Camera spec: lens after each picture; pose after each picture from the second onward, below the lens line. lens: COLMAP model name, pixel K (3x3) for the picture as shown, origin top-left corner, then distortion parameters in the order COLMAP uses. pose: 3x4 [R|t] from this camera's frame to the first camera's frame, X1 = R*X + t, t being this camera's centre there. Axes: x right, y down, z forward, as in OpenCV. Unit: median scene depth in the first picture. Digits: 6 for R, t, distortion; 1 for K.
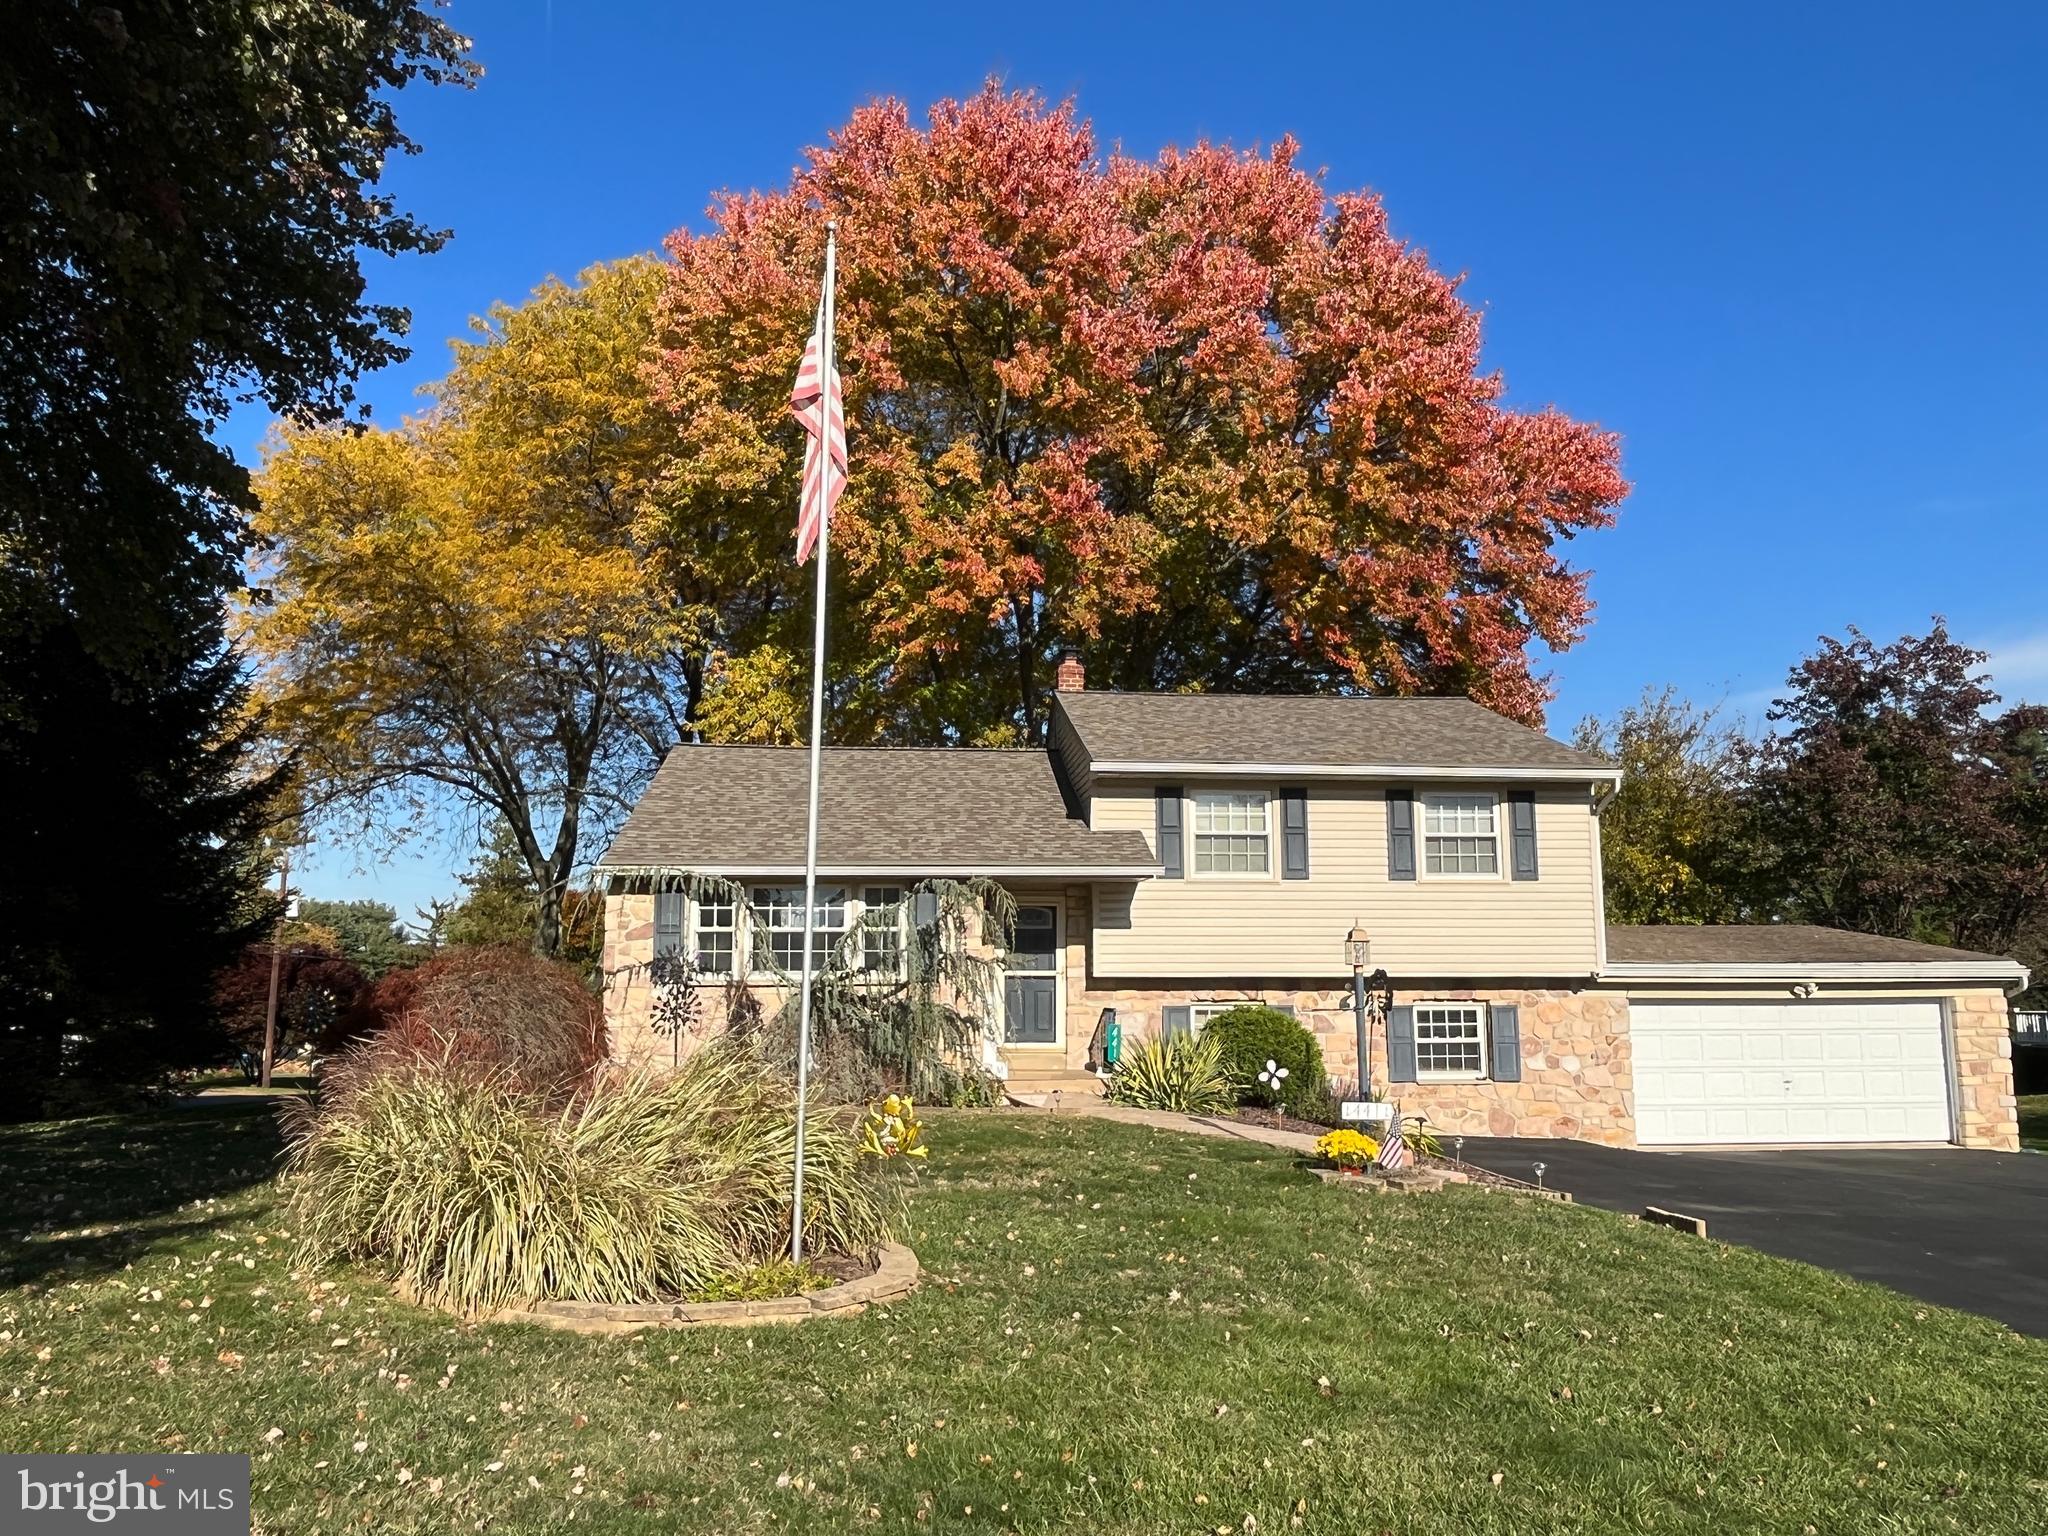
lens RADIAL K [[1455.7, 0, 1024.0], [0, 1455.7, 768.0], [0, 0, 1]] dist [0.000975, 0.000087]
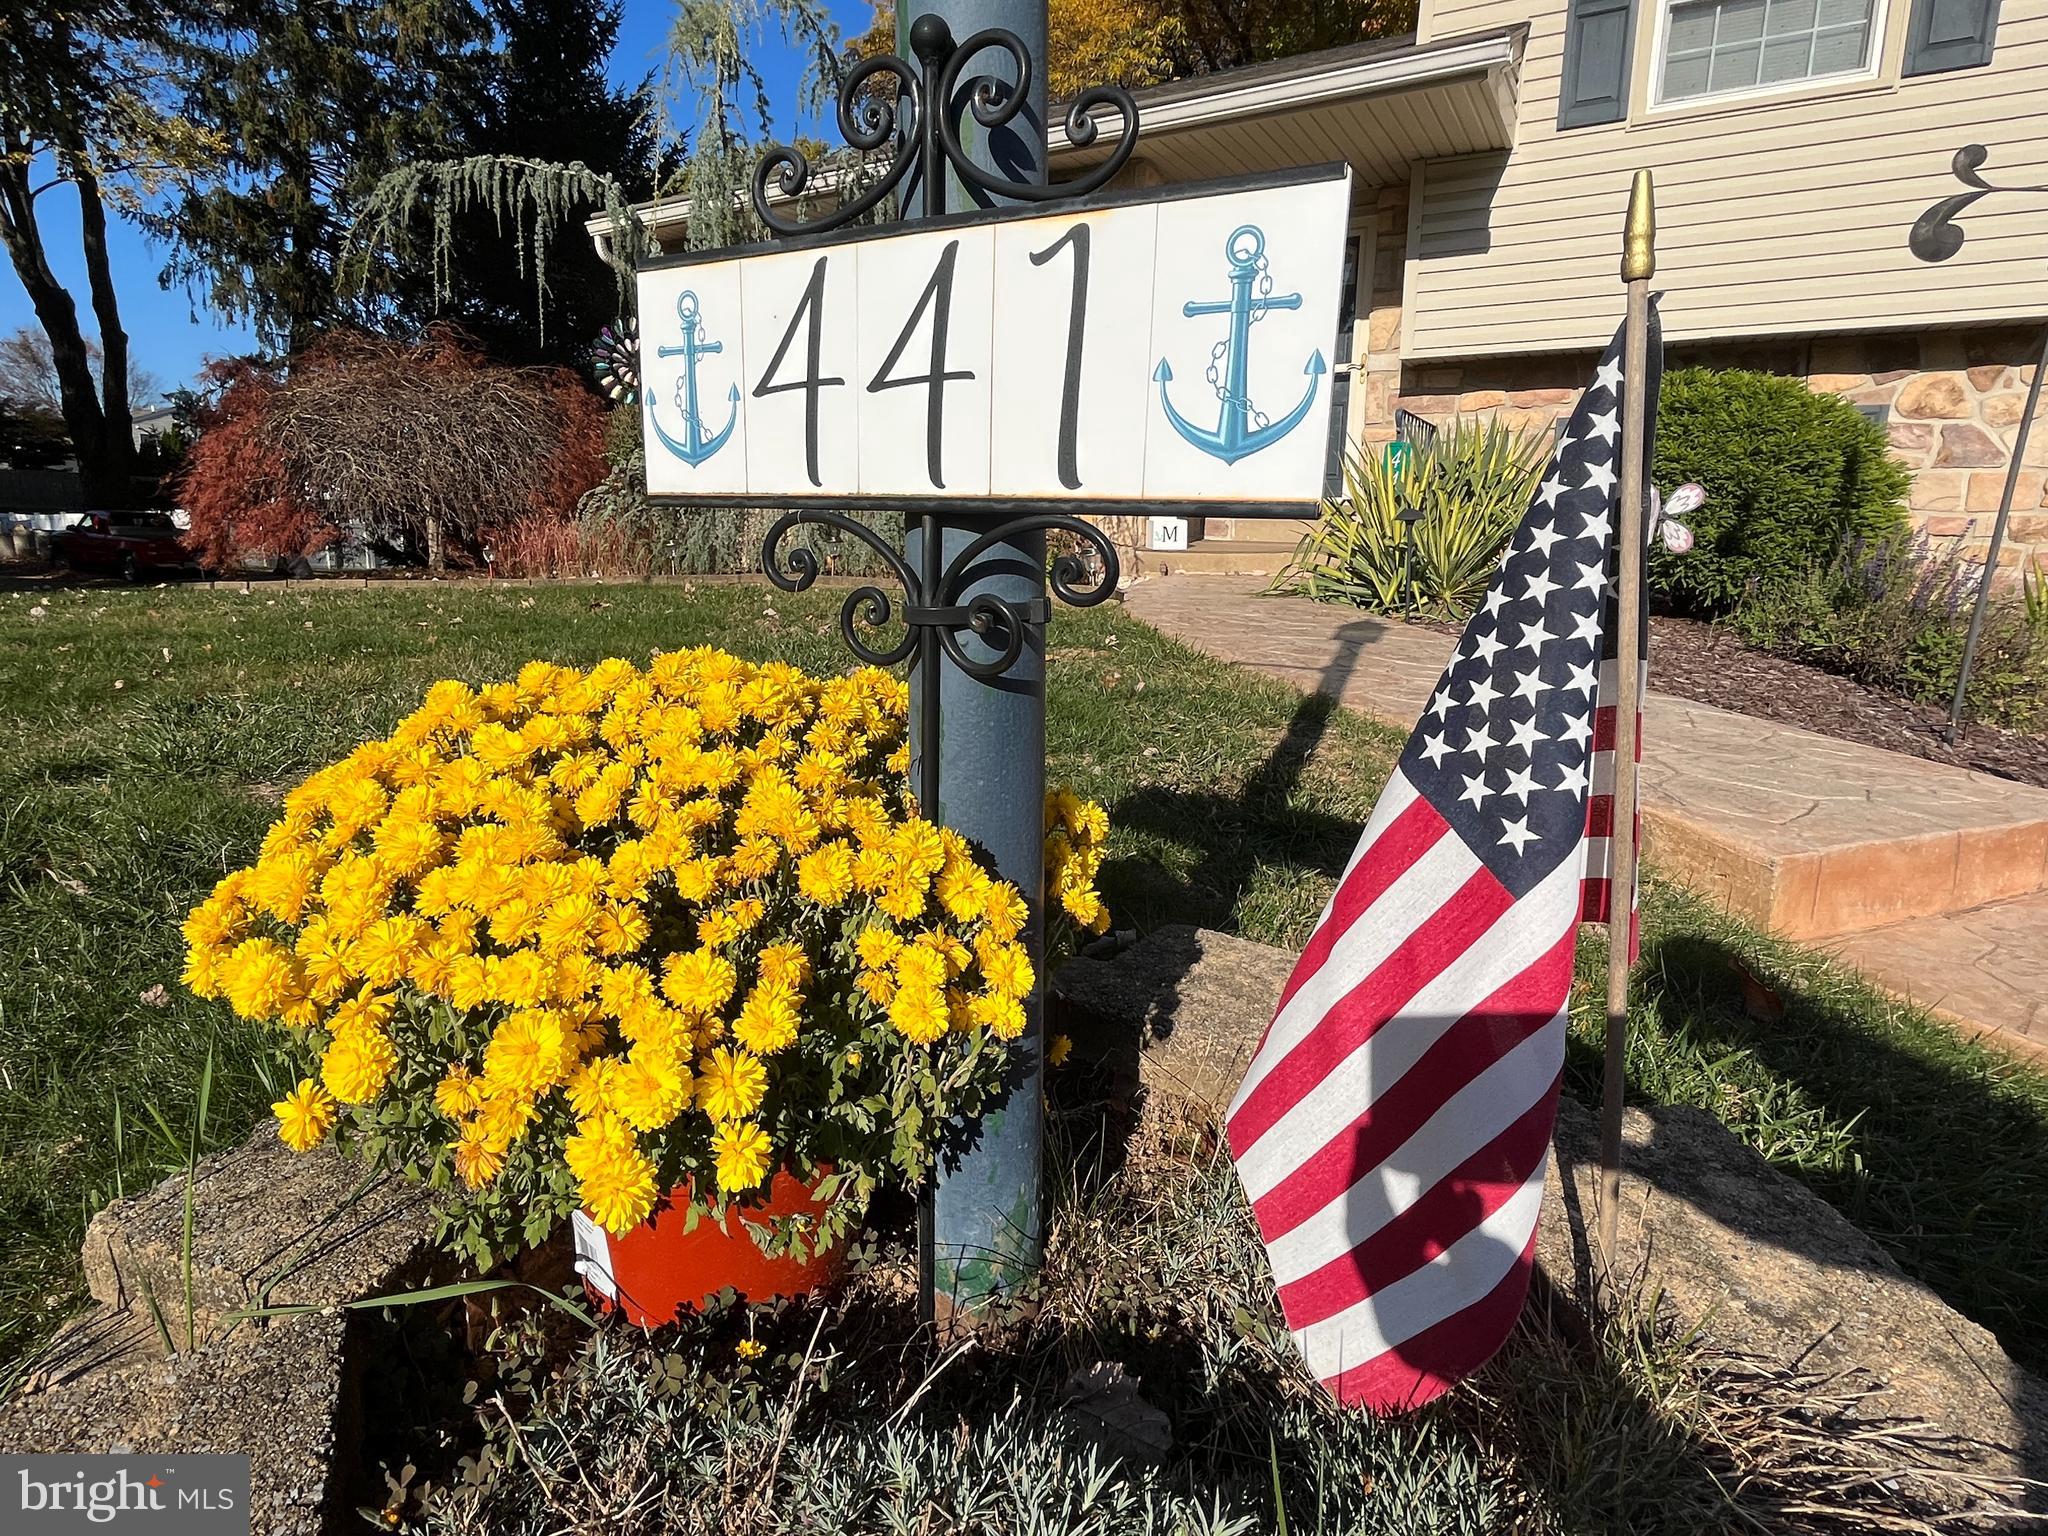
lens RADIAL K [[1076.2, 0, 1024.0], [0, 1076.2, 768.0], [0, 0, 1]] dist [-0.001199, 0.000055]
pose [[0.827452, 0.121793, -0.548169, 0.163586], [0.080141, 0.940589, 0.329953, 0.141032], [0.555788, -0.316952, 0.768532, 0.568633]]
